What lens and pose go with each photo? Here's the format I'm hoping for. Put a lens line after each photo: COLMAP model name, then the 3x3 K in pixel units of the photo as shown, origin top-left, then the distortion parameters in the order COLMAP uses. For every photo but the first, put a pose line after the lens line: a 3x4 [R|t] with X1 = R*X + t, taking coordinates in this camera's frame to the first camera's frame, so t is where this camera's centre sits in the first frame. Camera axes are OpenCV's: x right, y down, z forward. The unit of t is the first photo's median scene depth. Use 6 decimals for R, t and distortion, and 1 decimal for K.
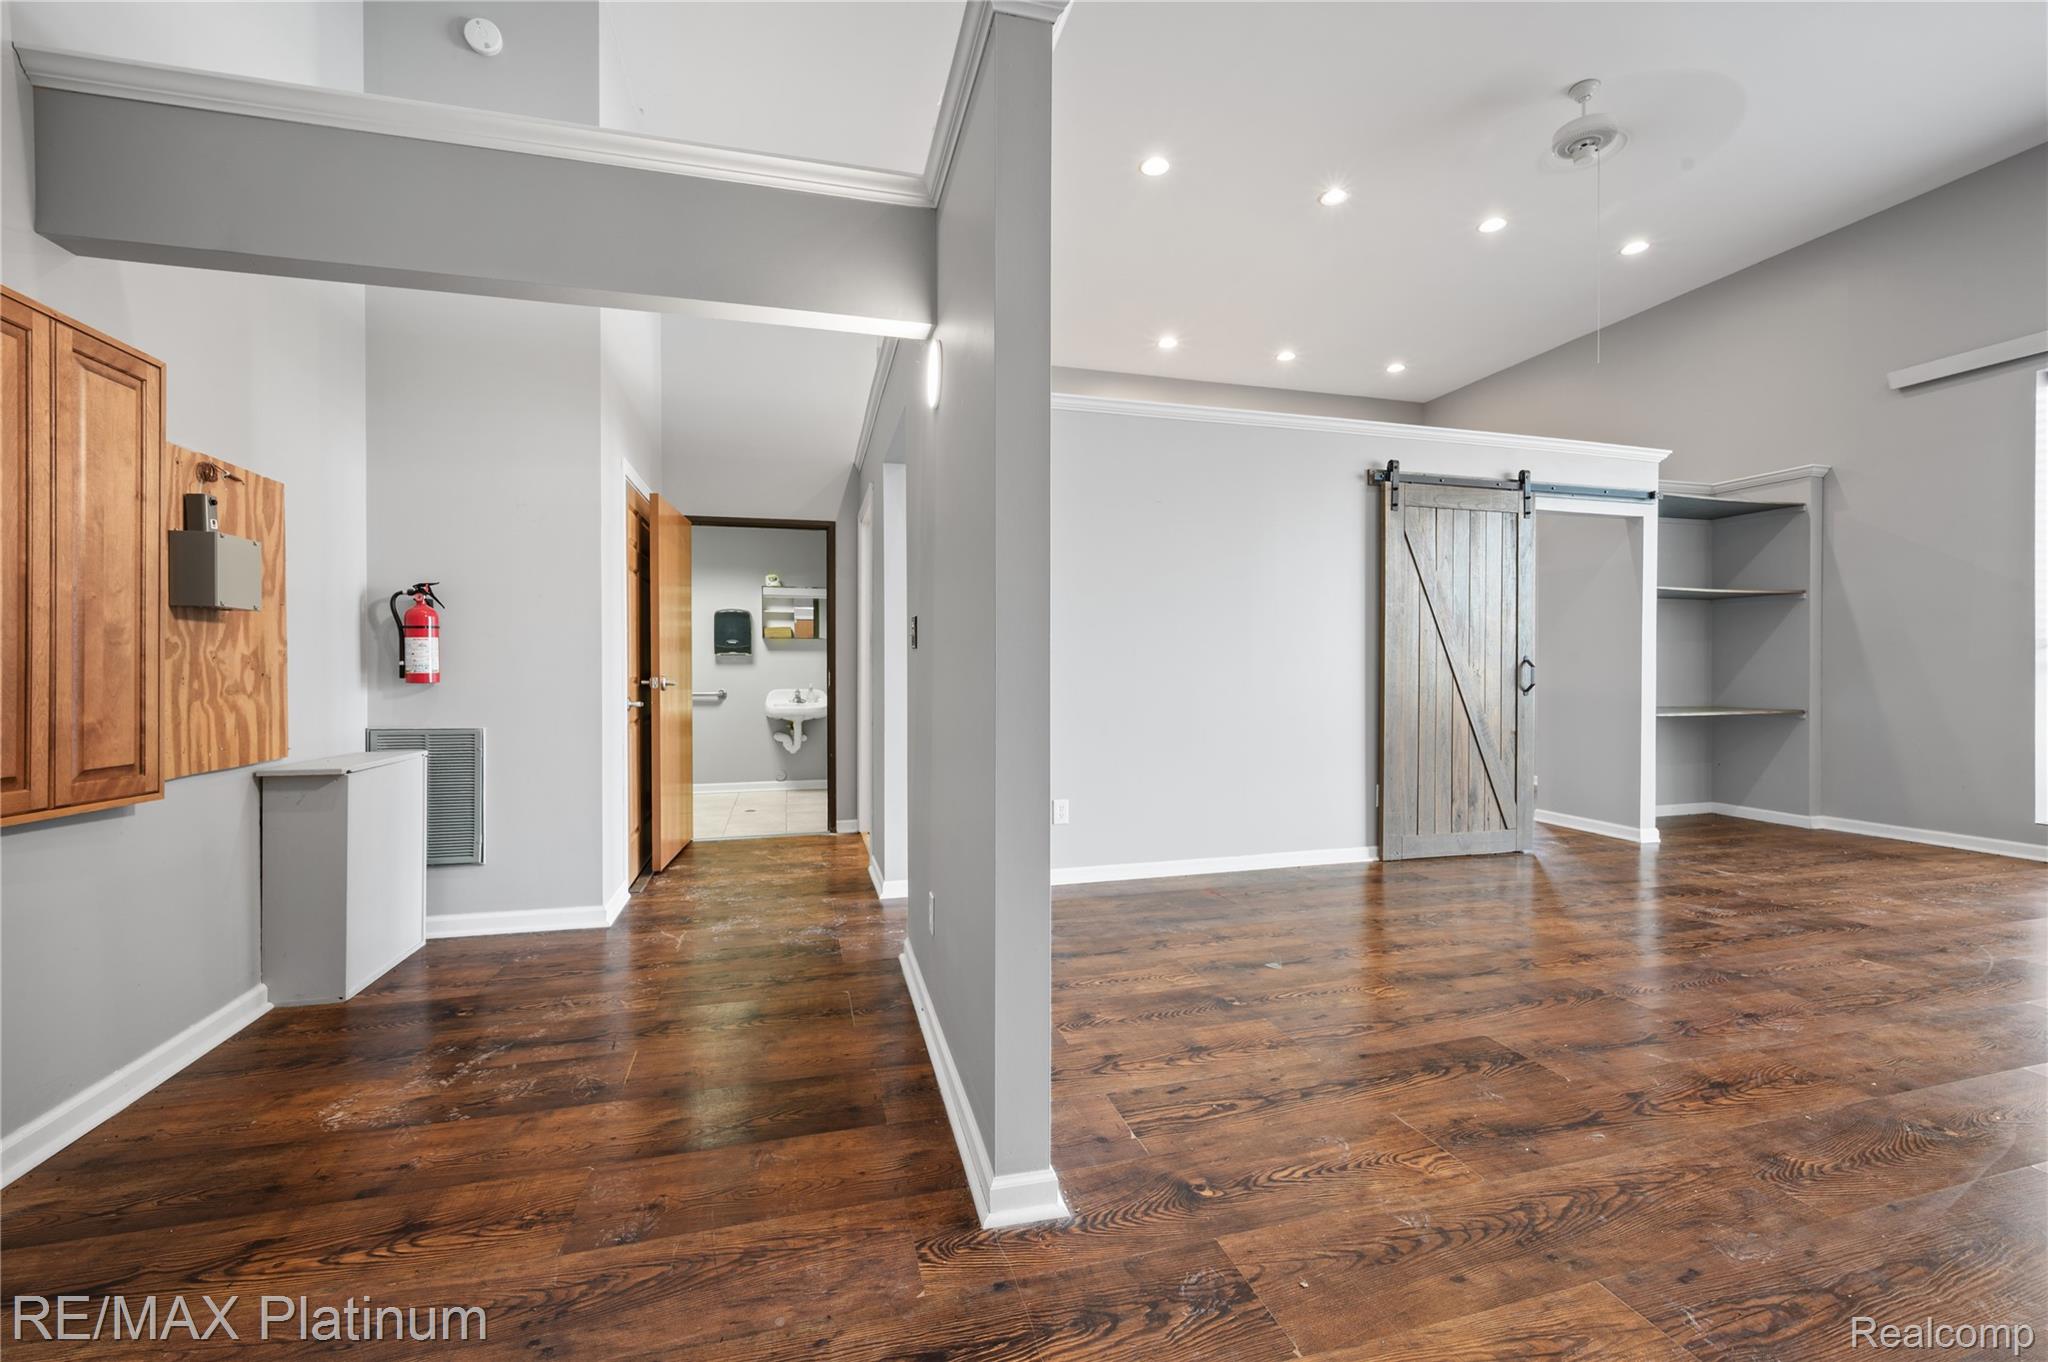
lens RADIAL K [[893.0, 0, 1065.9], [0, 893.0, 644.8], [0, 0, 1]] dist [-0.000396, -0.000026]
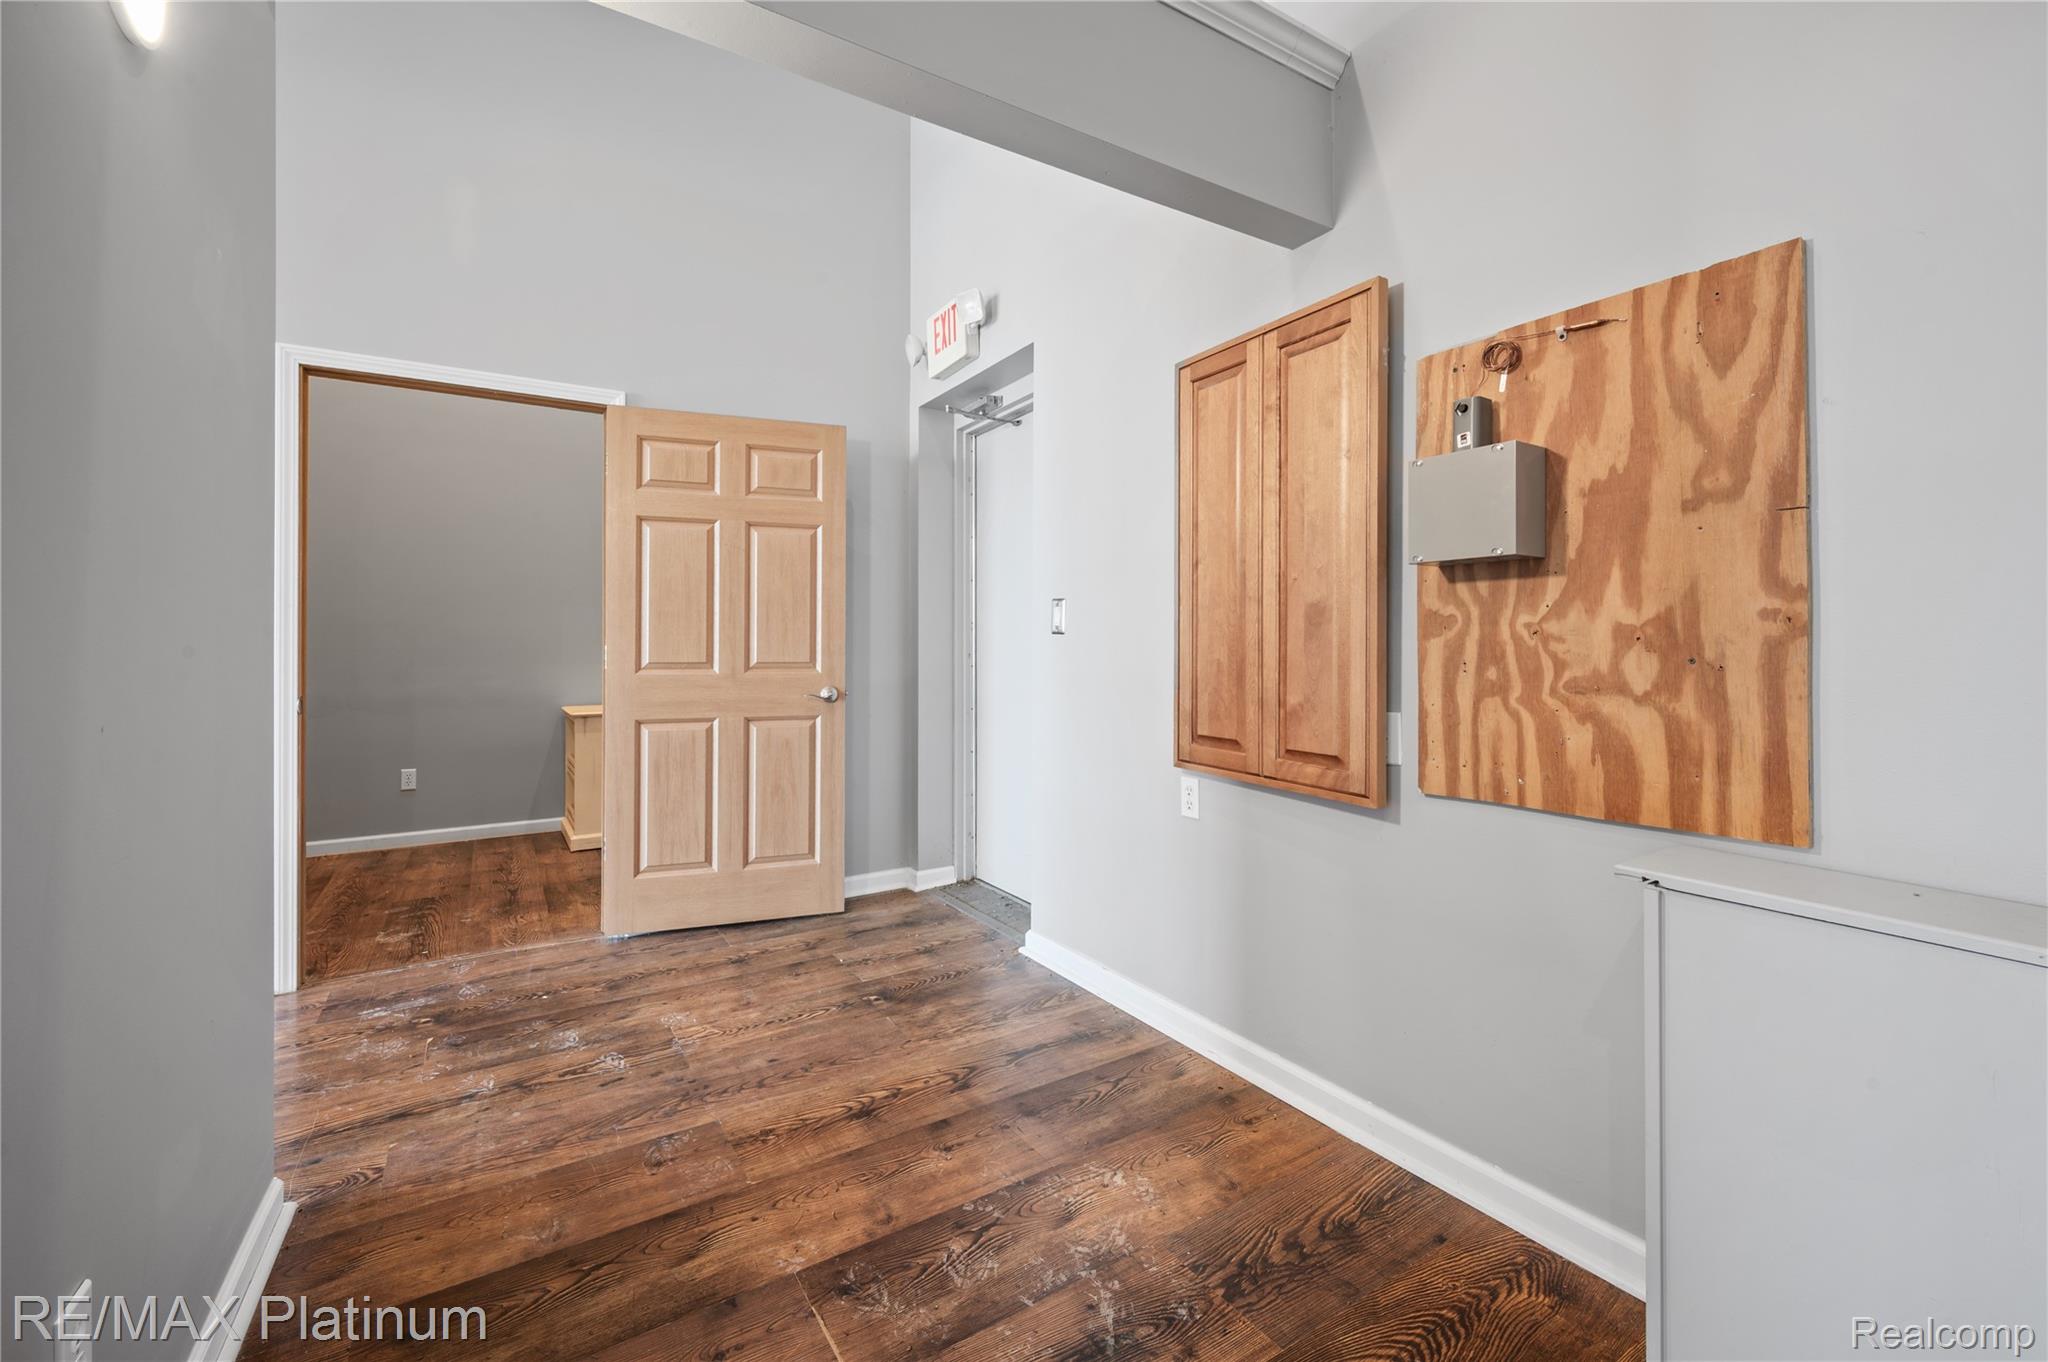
lens RADIAL K [[893.0, 0, 1065.9], [0, 893.0, 644.8], [0, 0, 1]] dist [-0.000396, -0.000026]
pose [[-0.963196, 0.004519, -0.268763, -0.506247], [0.012996, 0.999472, -0.029769, 0.041887], [0.268486, -0.032167, -0.962746, 1.696645]]
